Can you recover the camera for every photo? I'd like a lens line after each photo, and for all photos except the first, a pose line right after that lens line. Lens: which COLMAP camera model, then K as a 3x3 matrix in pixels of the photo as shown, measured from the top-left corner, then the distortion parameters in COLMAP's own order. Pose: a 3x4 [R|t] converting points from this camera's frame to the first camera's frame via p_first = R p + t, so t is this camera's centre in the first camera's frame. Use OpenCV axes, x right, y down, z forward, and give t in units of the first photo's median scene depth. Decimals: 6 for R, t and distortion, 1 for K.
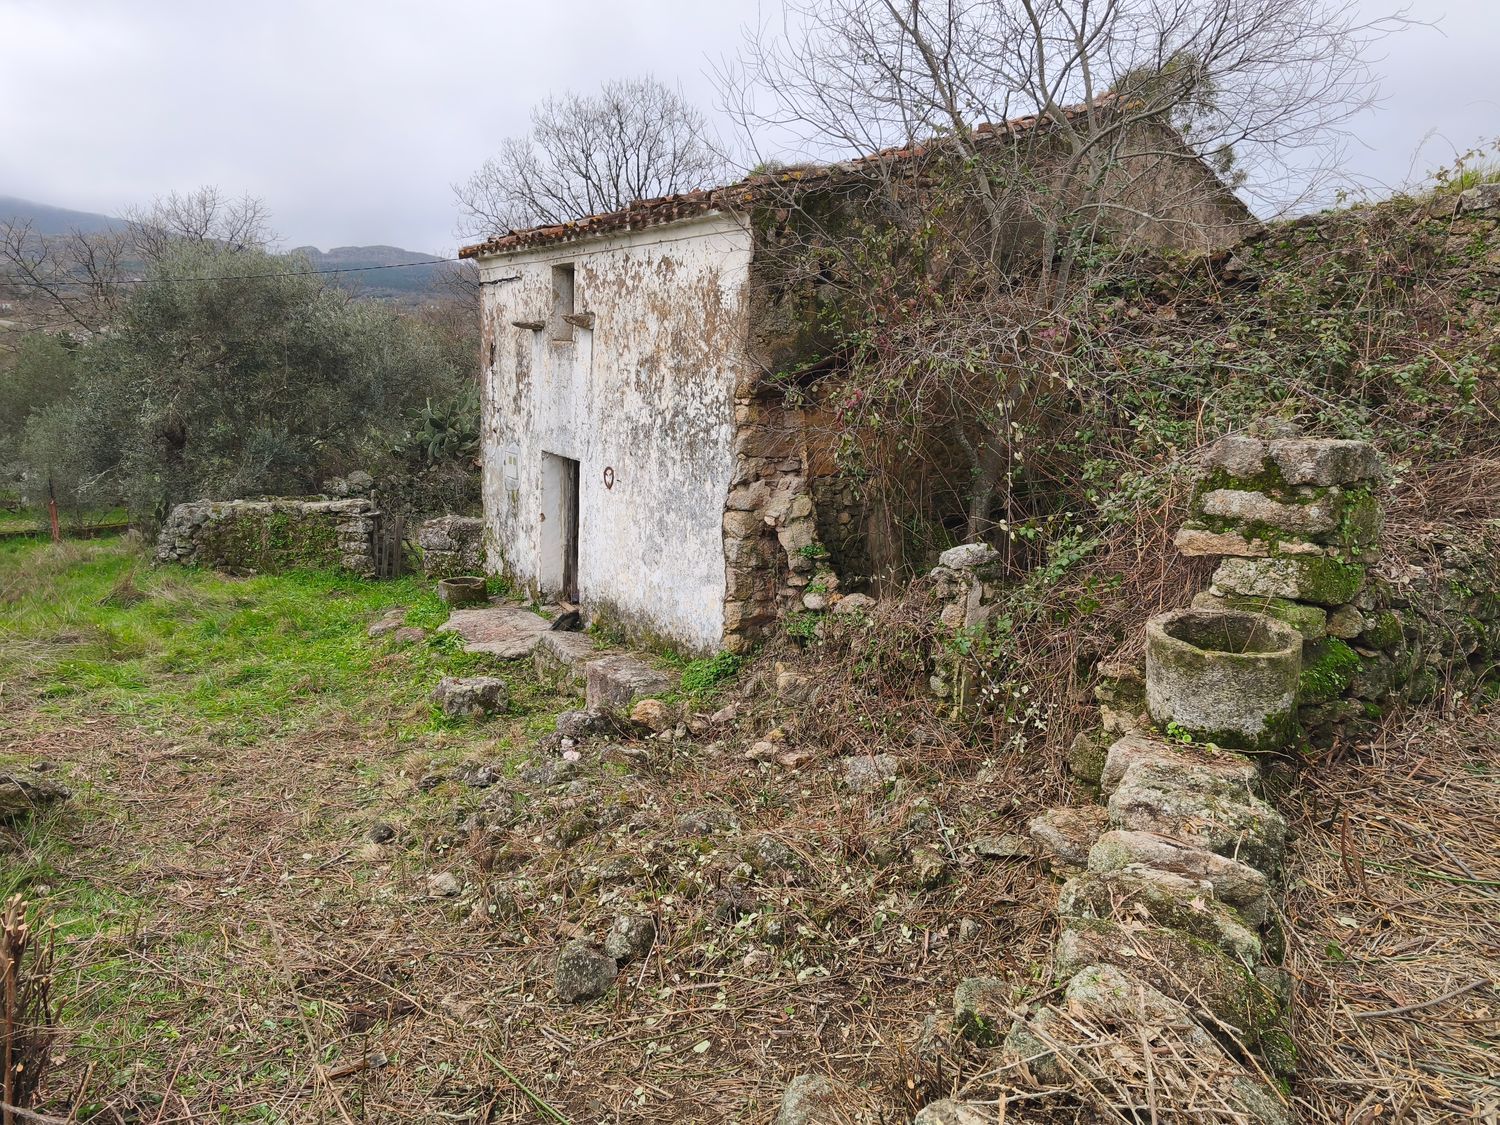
lens RADIAL K [[937.5, 0, 754.2], [0, 937.5, 540.0], [0, 0, 1]] dist [0.033103, -0.002532]
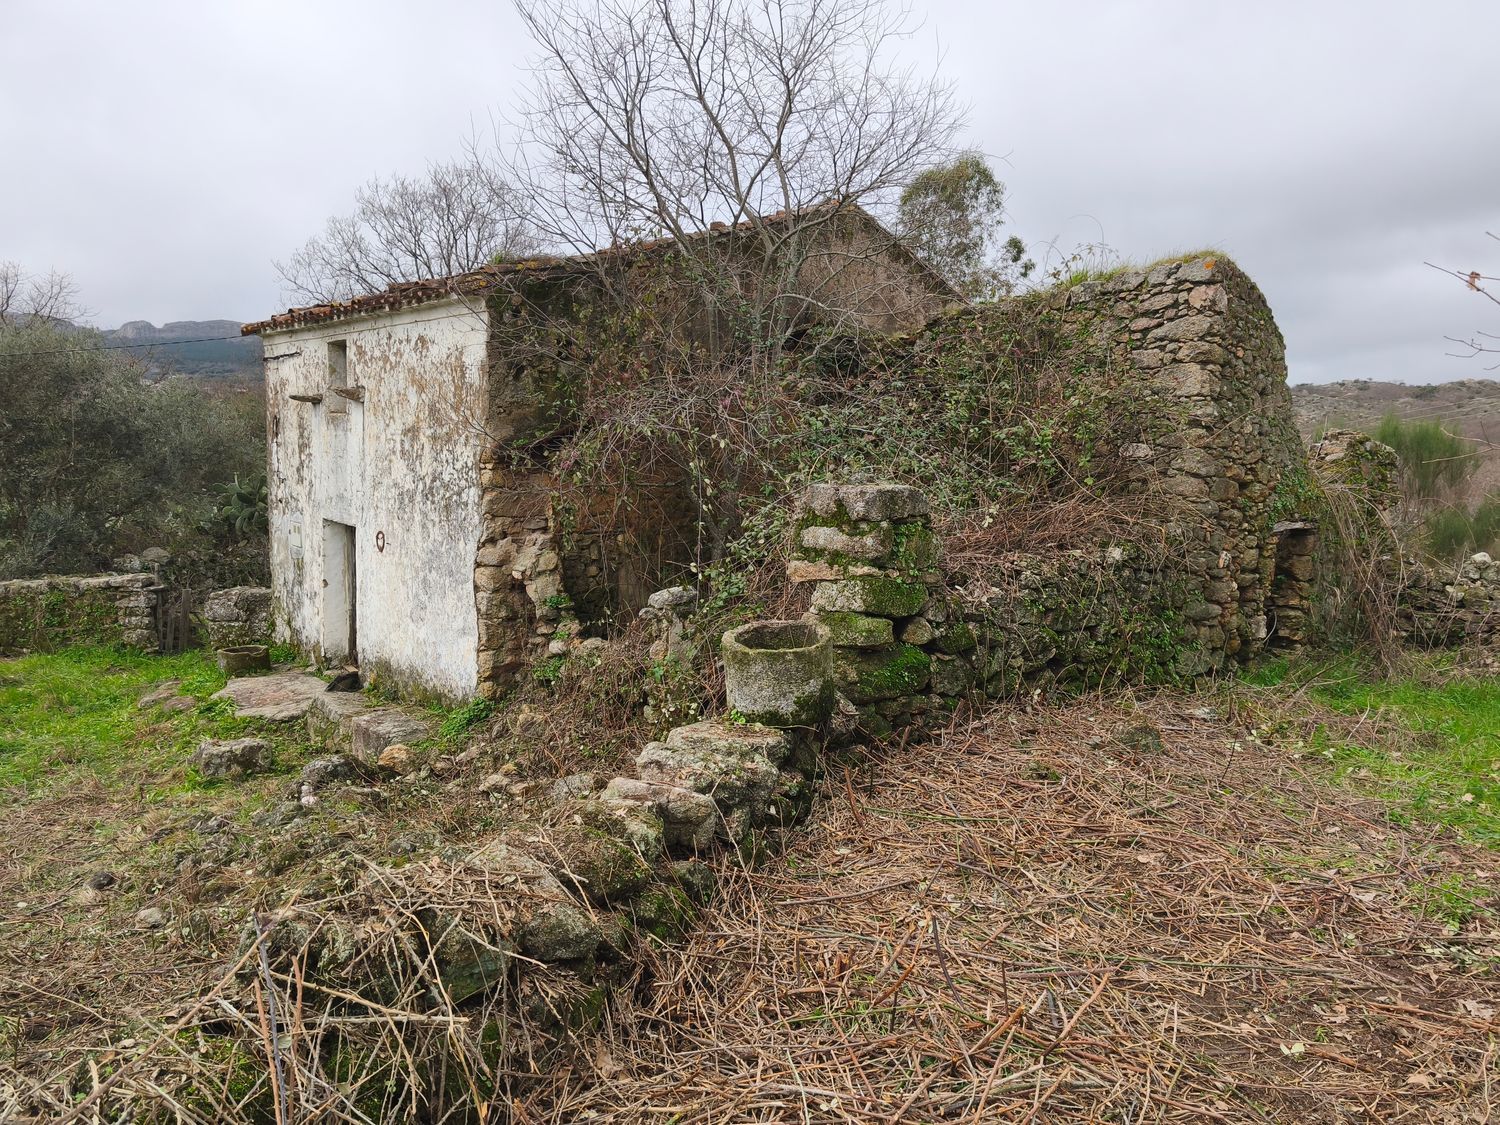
lens RADIAL K [[926.3, 0, 731.6], [0, 926.3, 554.1], [0, 0, 1]] dist [0.070013, -0.061200]
pose [[0.991972, -0.026715, 0.123604, 0.129317], [0.034091, 0.997738, -0.057944, 0.026350], [-0.121776, 0.061693, 0.990638, -0.100631]]
